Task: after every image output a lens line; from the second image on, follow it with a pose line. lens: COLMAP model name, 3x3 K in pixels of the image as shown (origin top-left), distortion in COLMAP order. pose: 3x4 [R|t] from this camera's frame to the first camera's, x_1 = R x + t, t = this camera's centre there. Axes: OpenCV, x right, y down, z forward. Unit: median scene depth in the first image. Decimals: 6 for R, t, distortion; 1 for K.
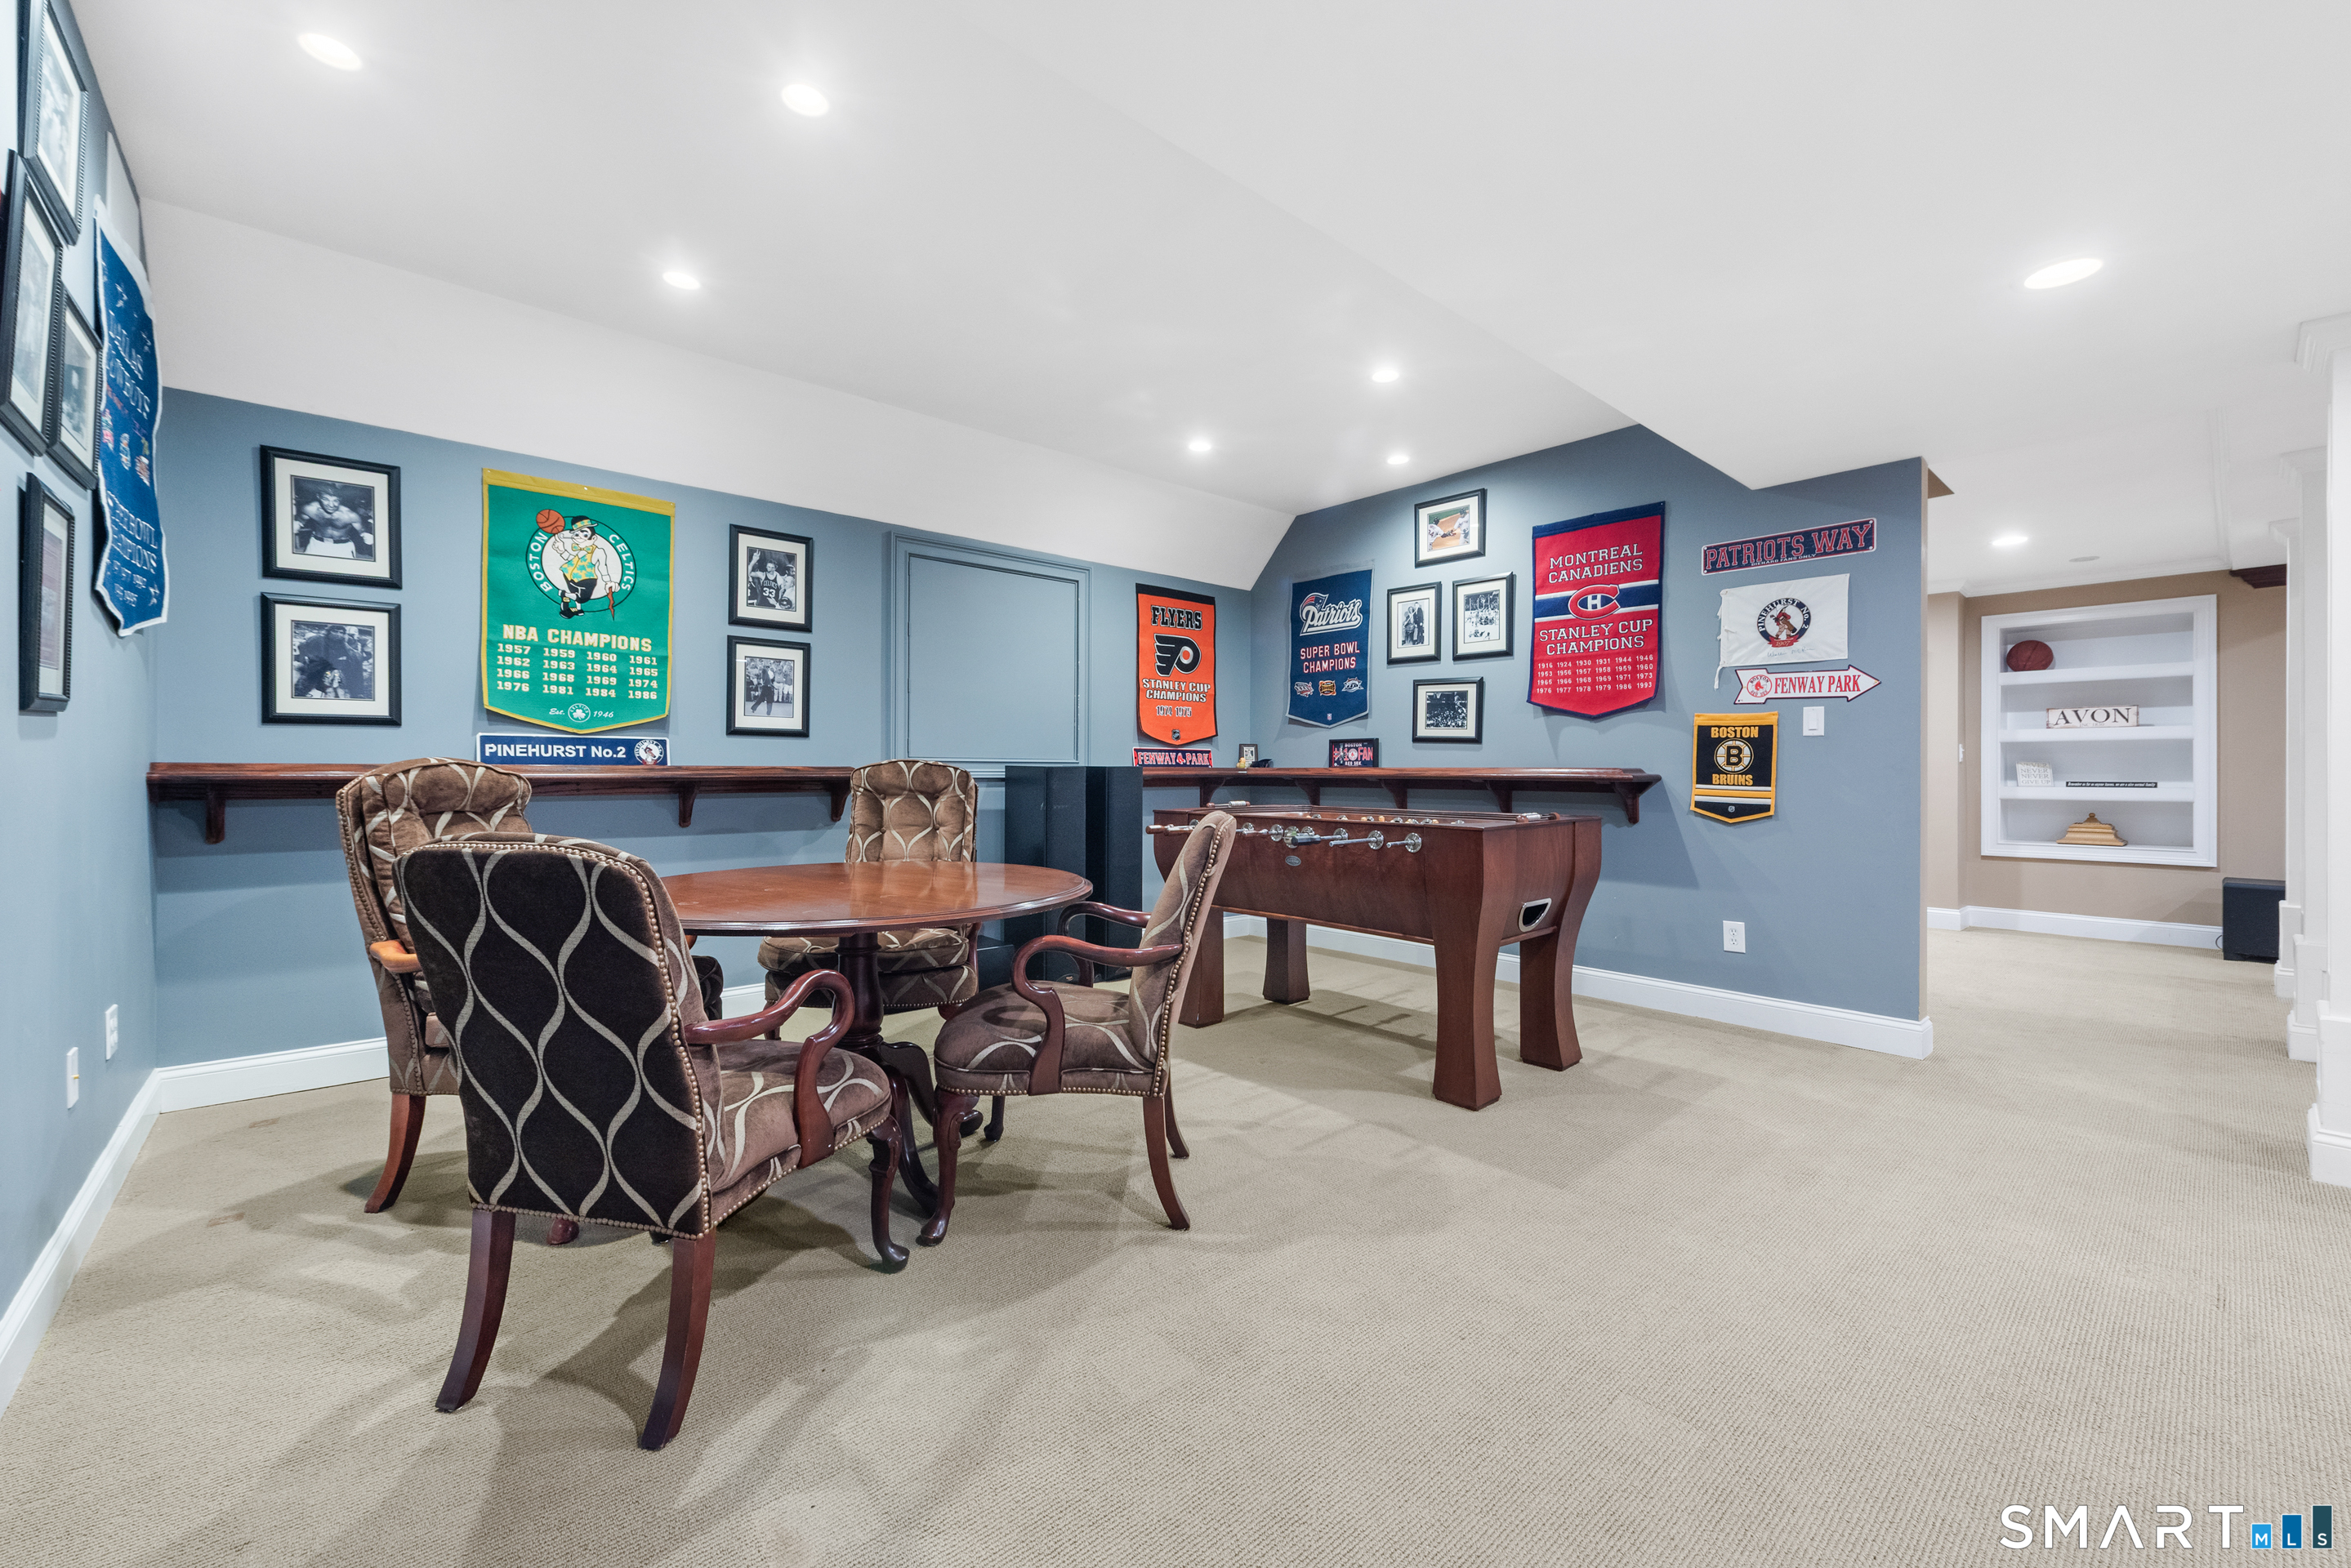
lens RADIAL K [[926.0, 0, 1187.7], [0, 926.0, 772.4], [0, 0, 1]] dist [-0.000545, -0.000081]
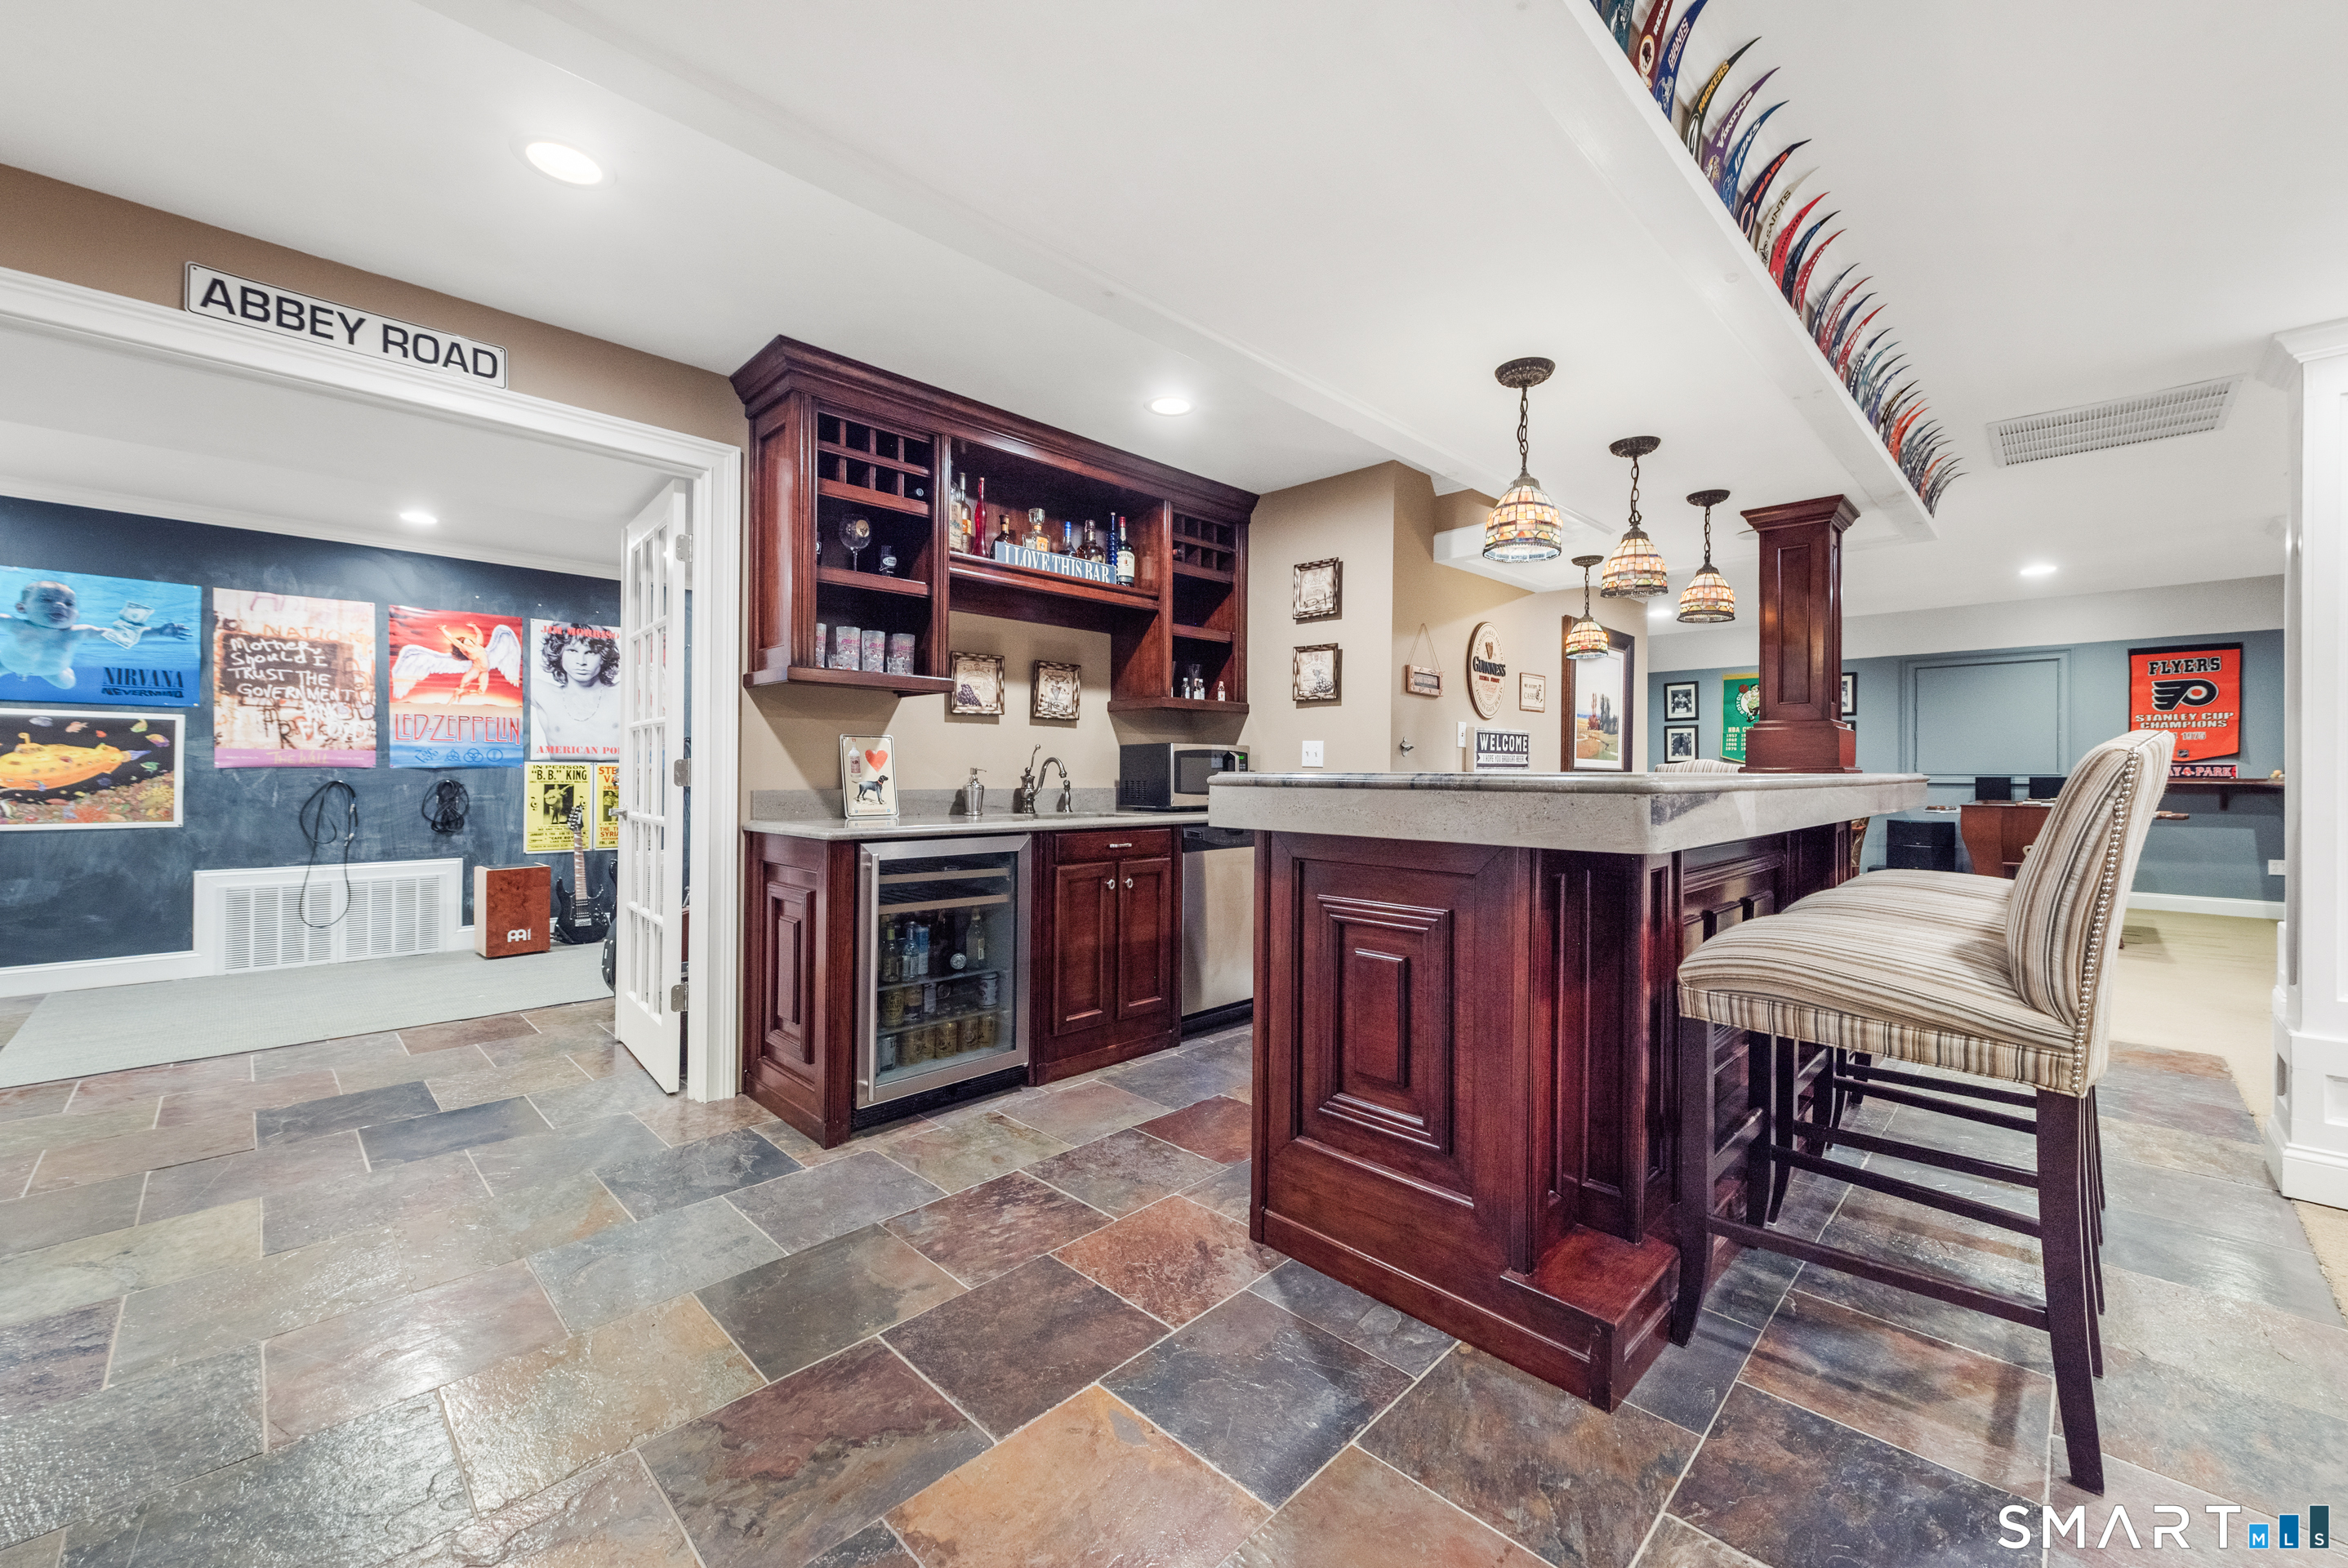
lens RADIAL K [[924.9, 0, 1198.2], [0, 924.9, 779.2], [0, 0, 1]] dist [-0.000545, -0.000081]
pose [[0.056868, 0.004560, -0.998371, 1.259787], [-0.008641, 0.999954, 0.004075, 0.003014], [0.998344, 0.008395, 0.056905, -0.501441]]
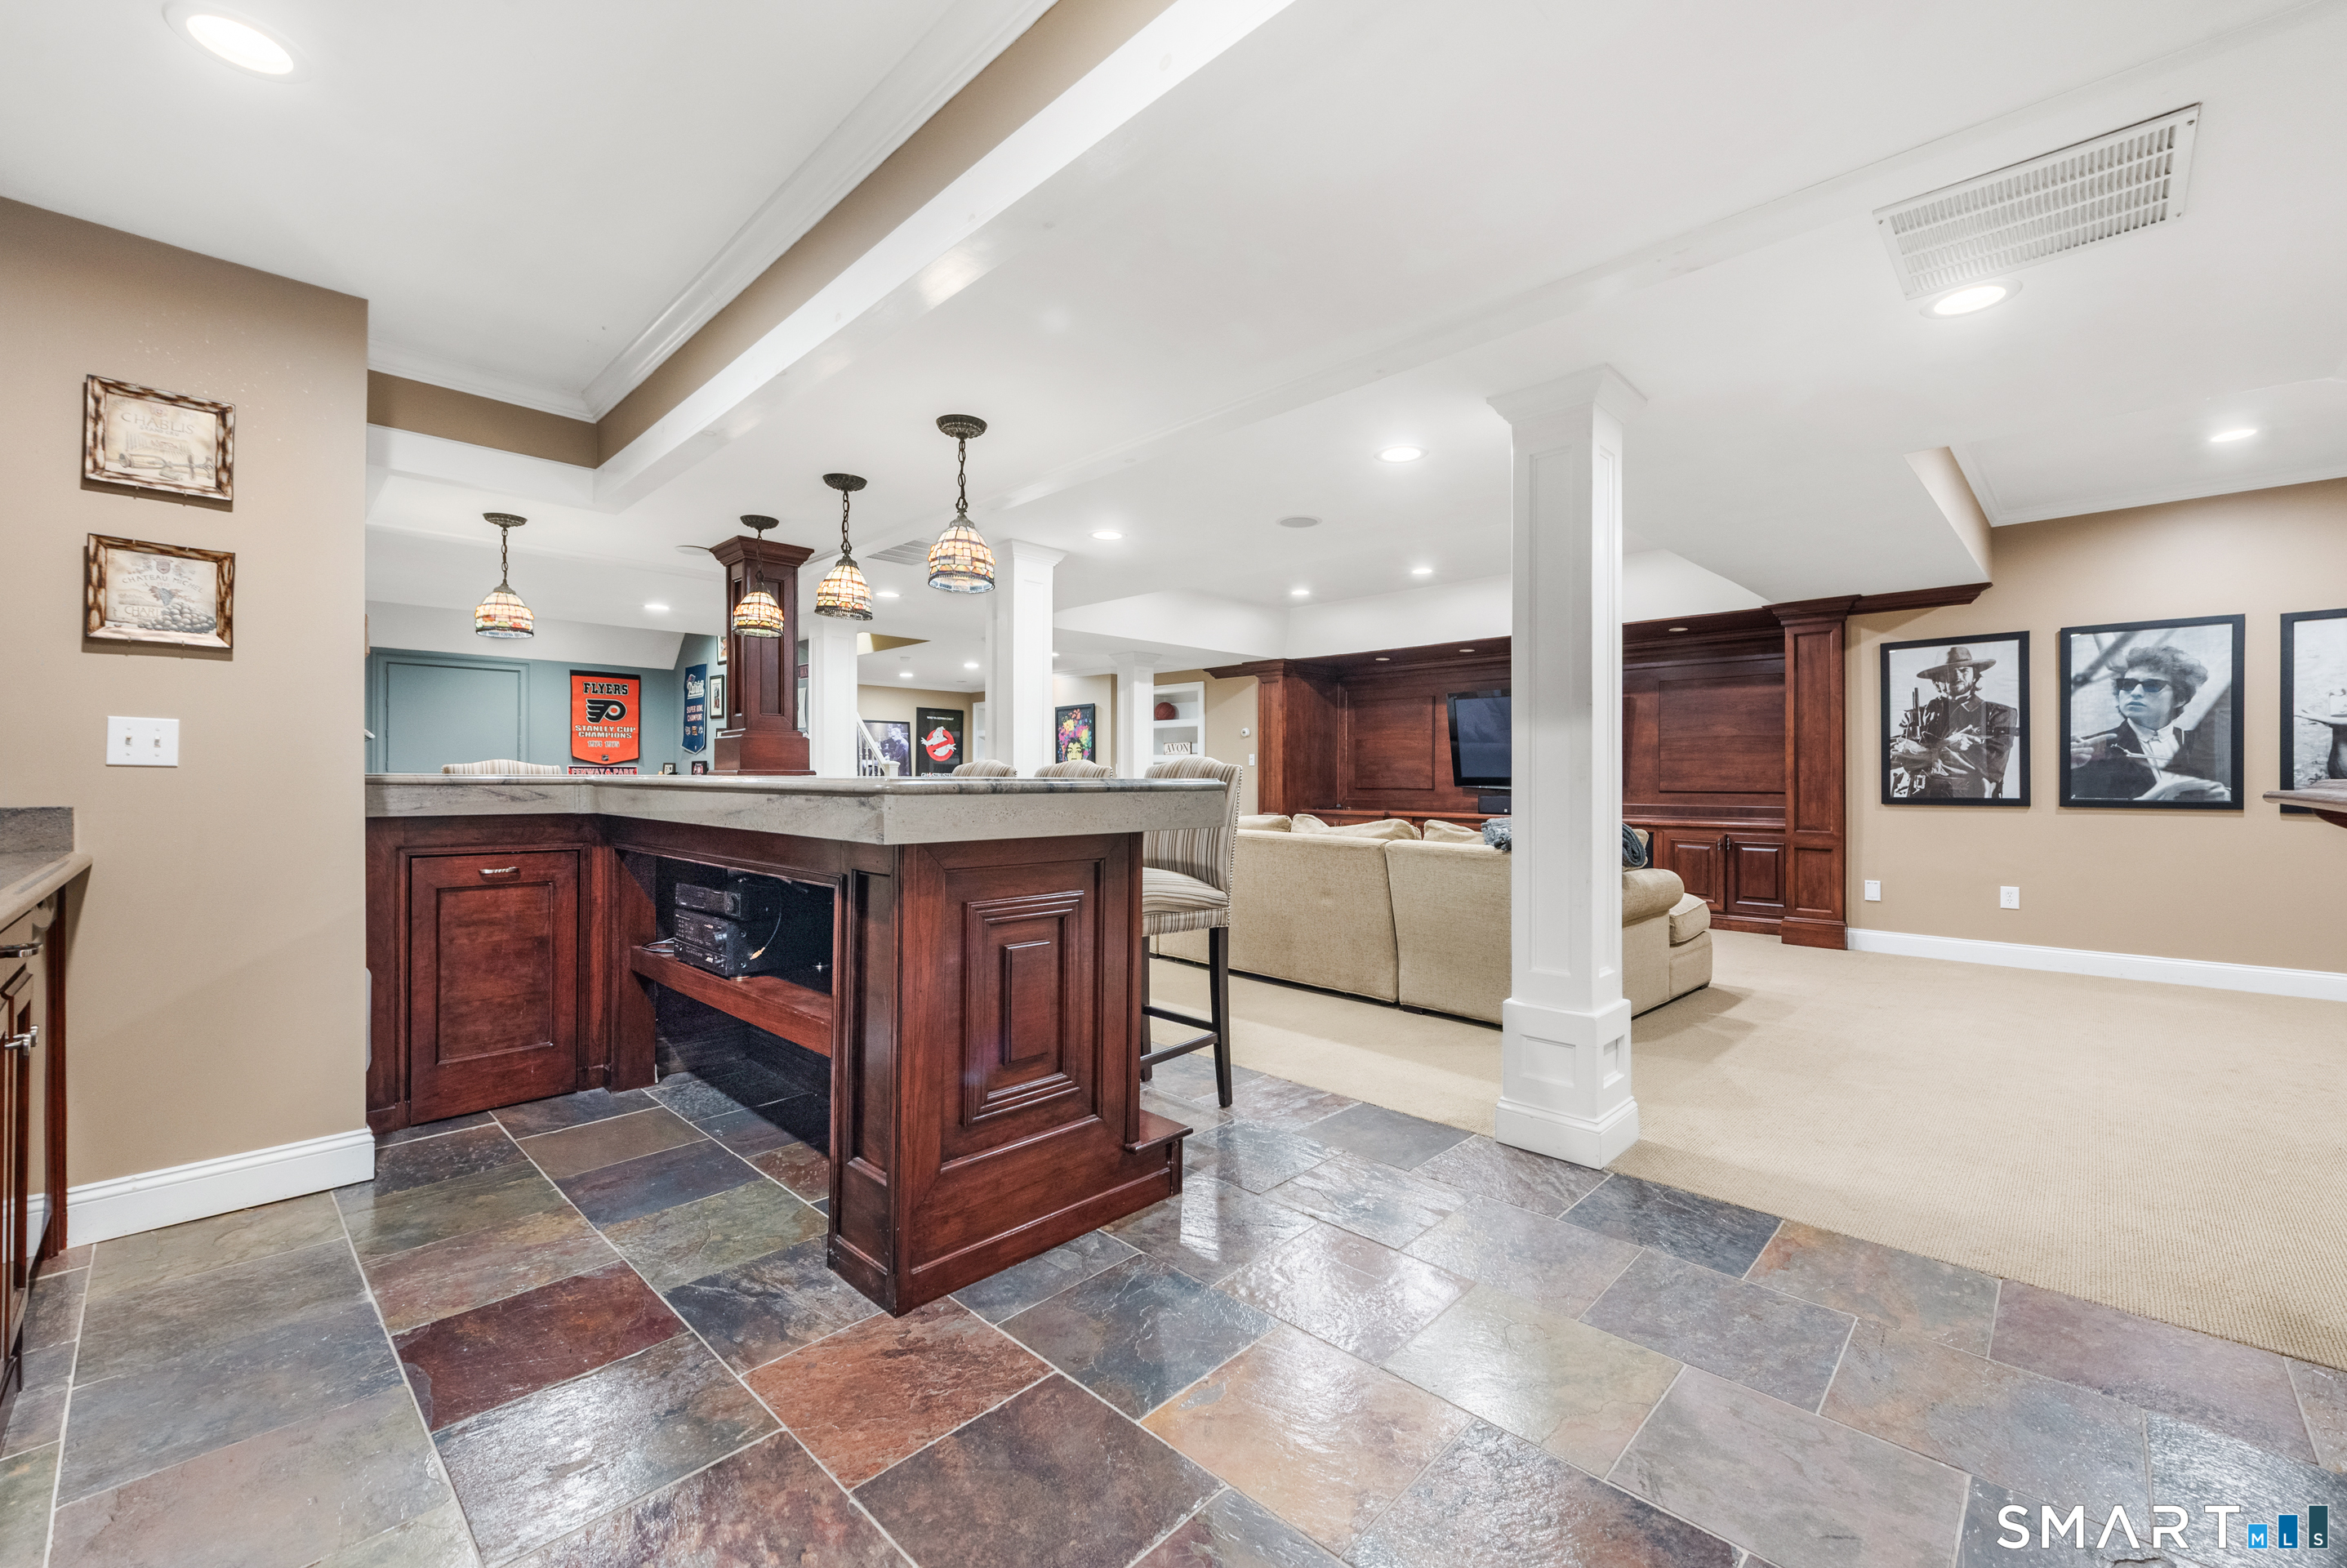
lens RADIAL K [[965.2, 0, 1184.8], [0, 965.2, 776.1], [0, 0, 1]] dist [0.004566, 0.000234]
pose [[0.997002, 0.001224, 0.077367, 0.918382], [-0.000730, 0.999979, -0.006410, 0.002624], [-0.077373, 0.006334, 0.996982, -0.849201]]
